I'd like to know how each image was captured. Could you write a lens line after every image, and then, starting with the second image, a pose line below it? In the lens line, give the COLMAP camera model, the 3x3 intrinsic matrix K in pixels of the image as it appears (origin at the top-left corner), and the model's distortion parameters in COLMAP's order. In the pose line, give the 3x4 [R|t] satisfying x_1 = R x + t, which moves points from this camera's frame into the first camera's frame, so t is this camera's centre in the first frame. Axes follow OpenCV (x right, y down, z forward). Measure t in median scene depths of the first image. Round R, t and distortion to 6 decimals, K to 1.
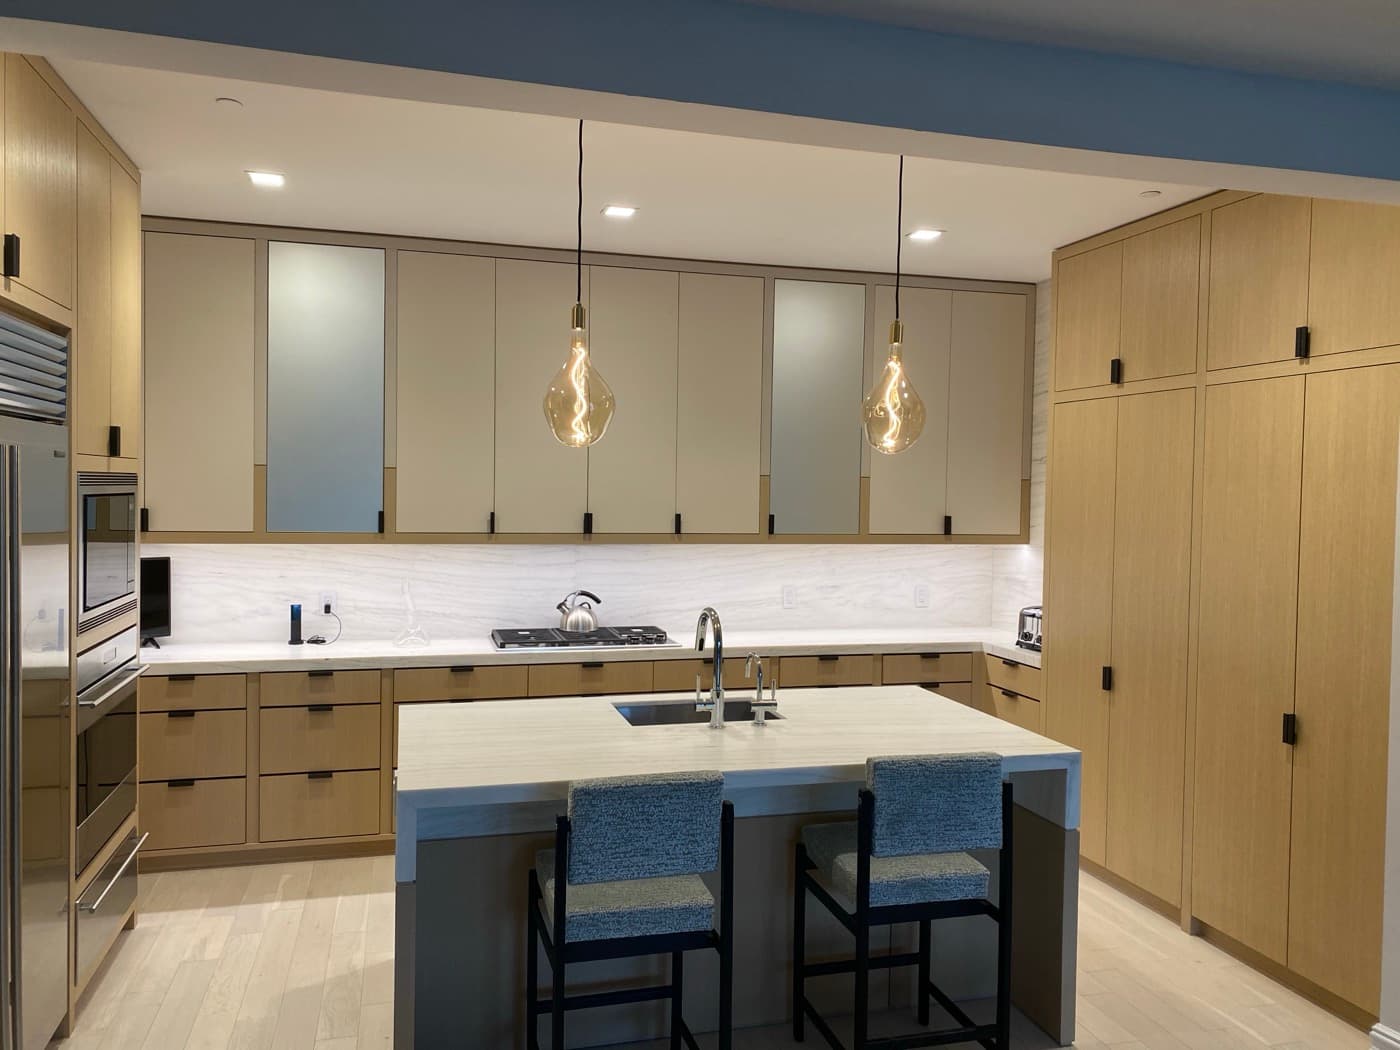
lens RADIAL K [[1058.9, 0, 700.0], [0, 1058.9, 525.0], [0, 0, 1]] dist [0.115167, -0.197068]
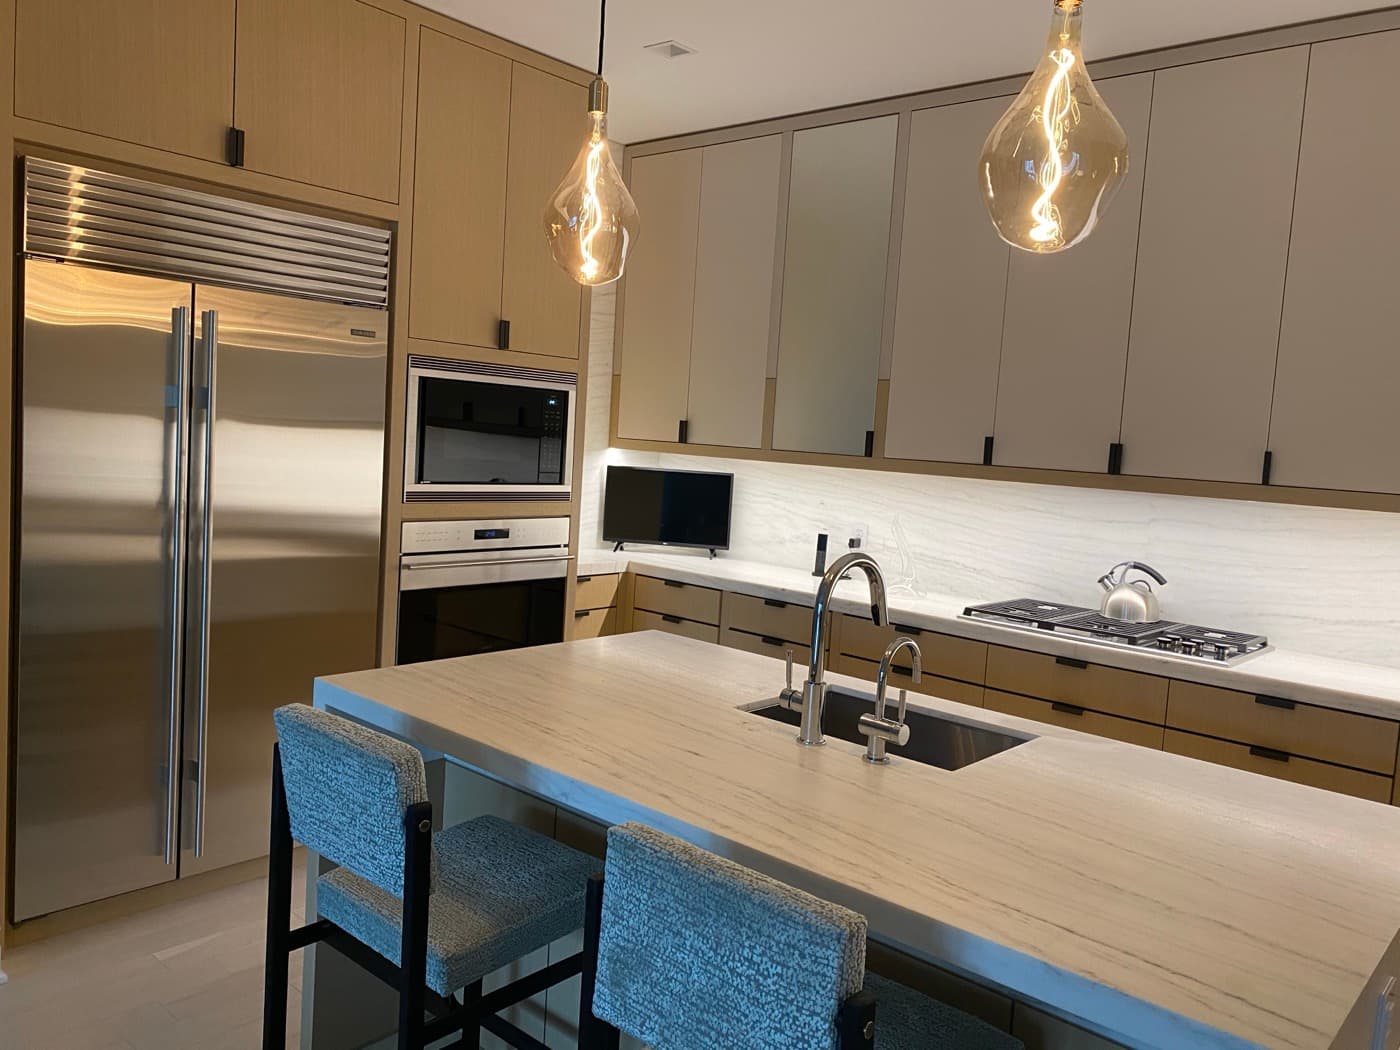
lens RADIAL K [[1068.0, 0, 704.9], [0, 1068.0, 522.2], [0, 0, 1]] dist [0.038576, -0.033521]
pose [[0.548179, 0.089382, -0.831571, 0.334820], [-0.083468, 0.995156, 0.051943, 0.025844], [0.832186, 0.040936, 0.552984, 0.418739]]
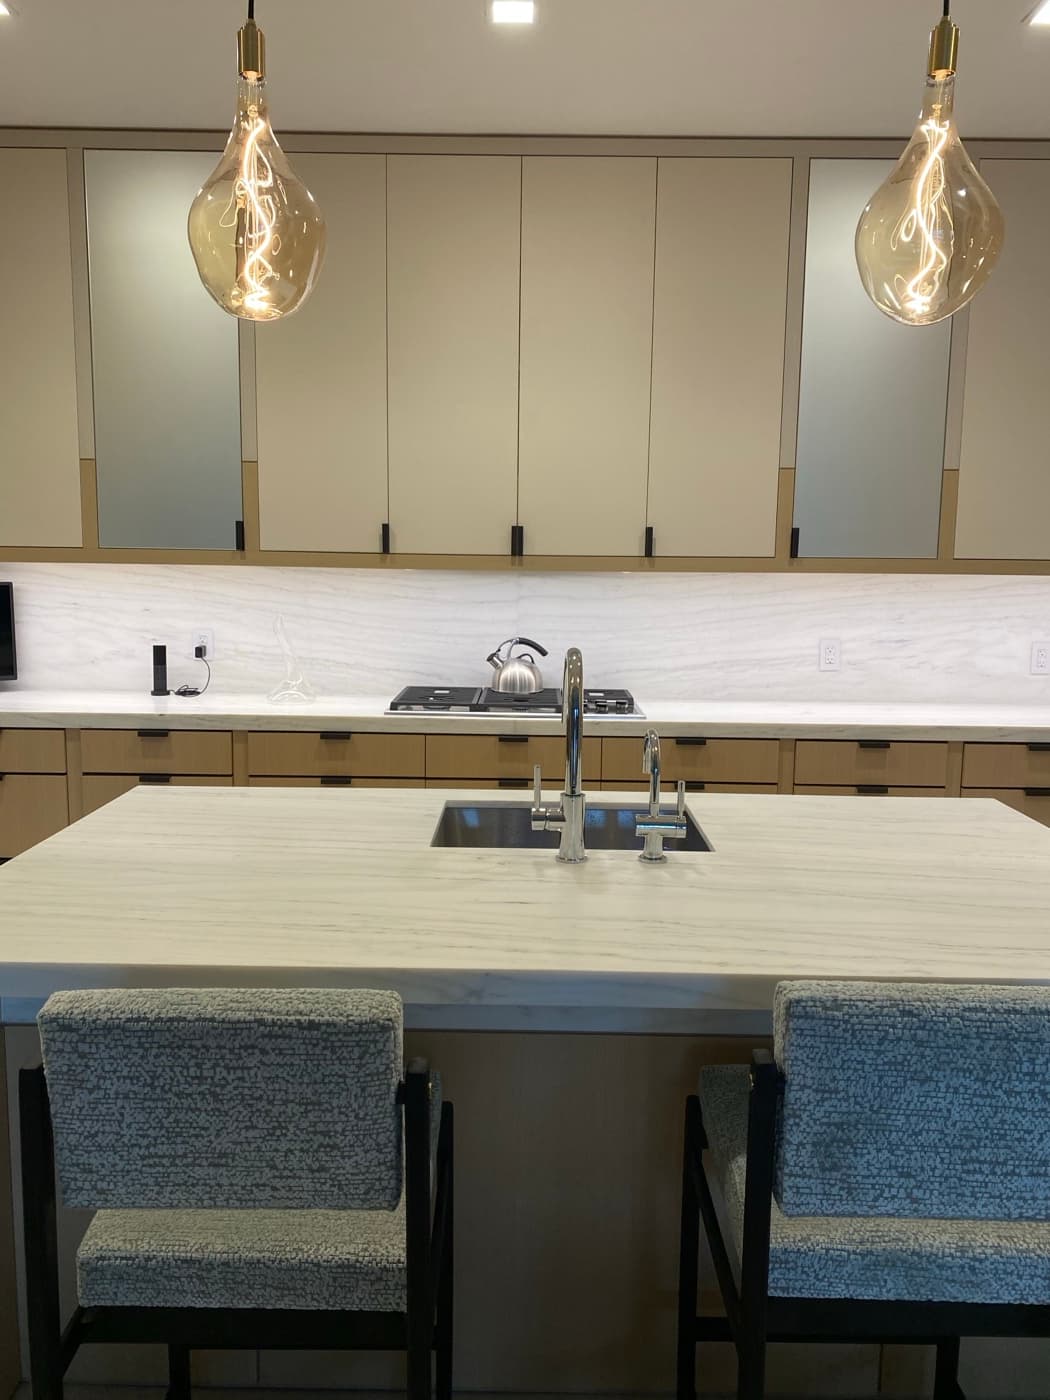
lens RADIAL K [[1068.1, 0, 524.9], [0, 1068.1, 691.4], [0, 0, 1]] dist [0.035871, -0.029413]
pose [[0.962316, 0.031220, -0.270137, 0.097260], [-0.007303, 0.995997, 0.089092, 0.036613], [0.271837, -0.083762, 0.958691, 0.322663]]
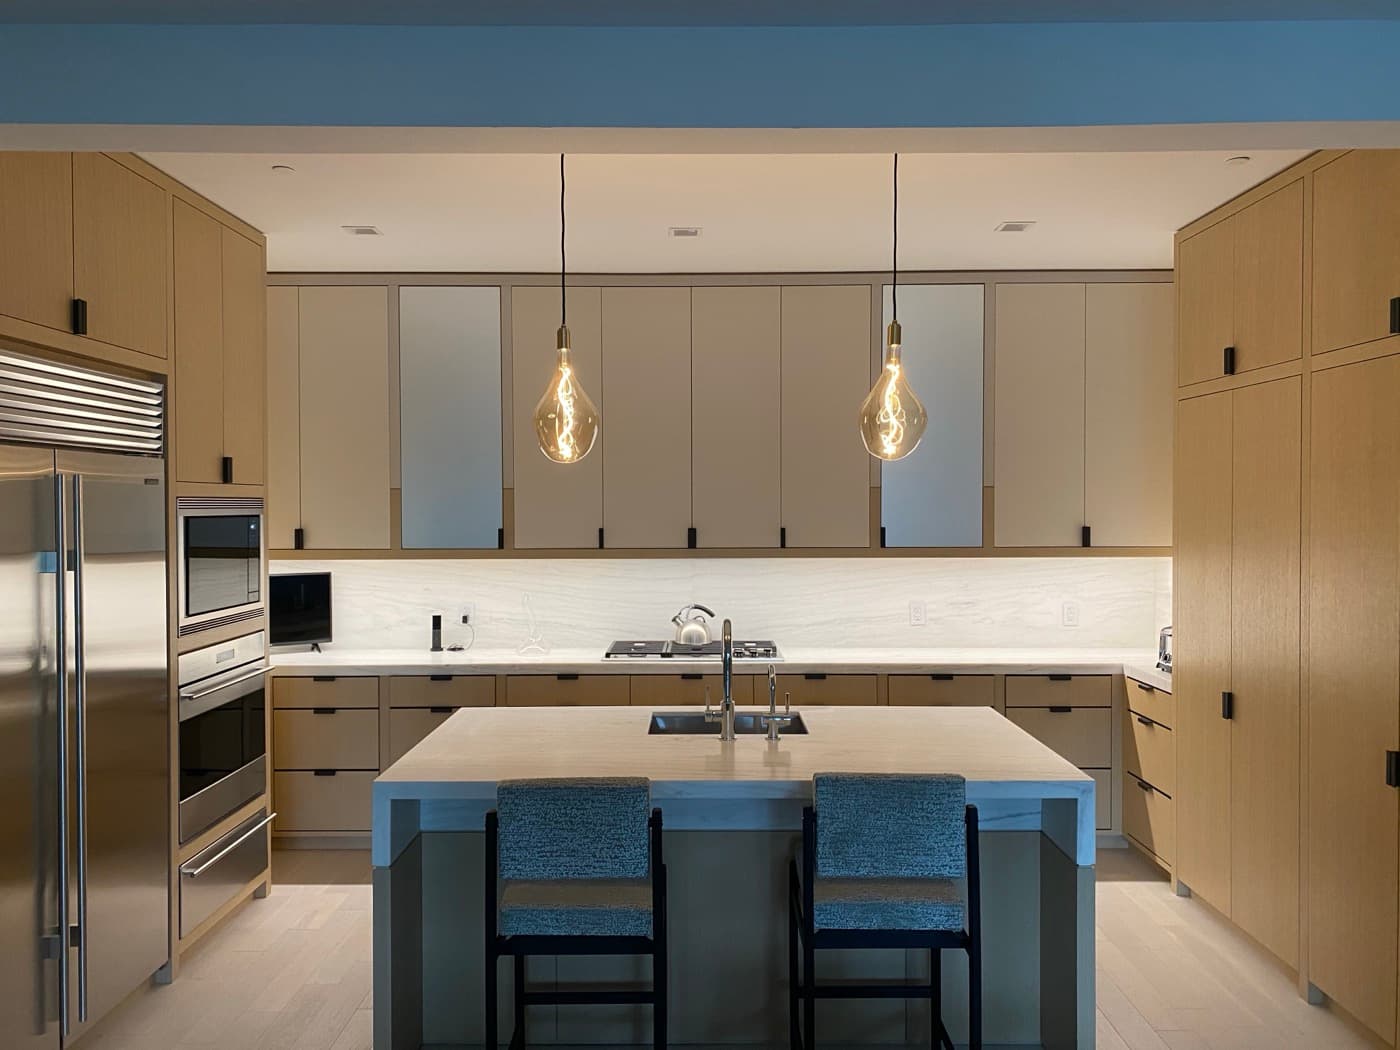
lens RADIAL K [[1058.9, 0, 700.0], [0, 1058.9, 525.0], [0, 0, 1]] dist [0.115167, -0.197068]
pose [[0.963364, -0.013804, -0.267843, 0.180954], [0.008923, 0.999771, -0.019431, 0.006007], [0.268050, 0.016329, 0.963267, 0.019200]]
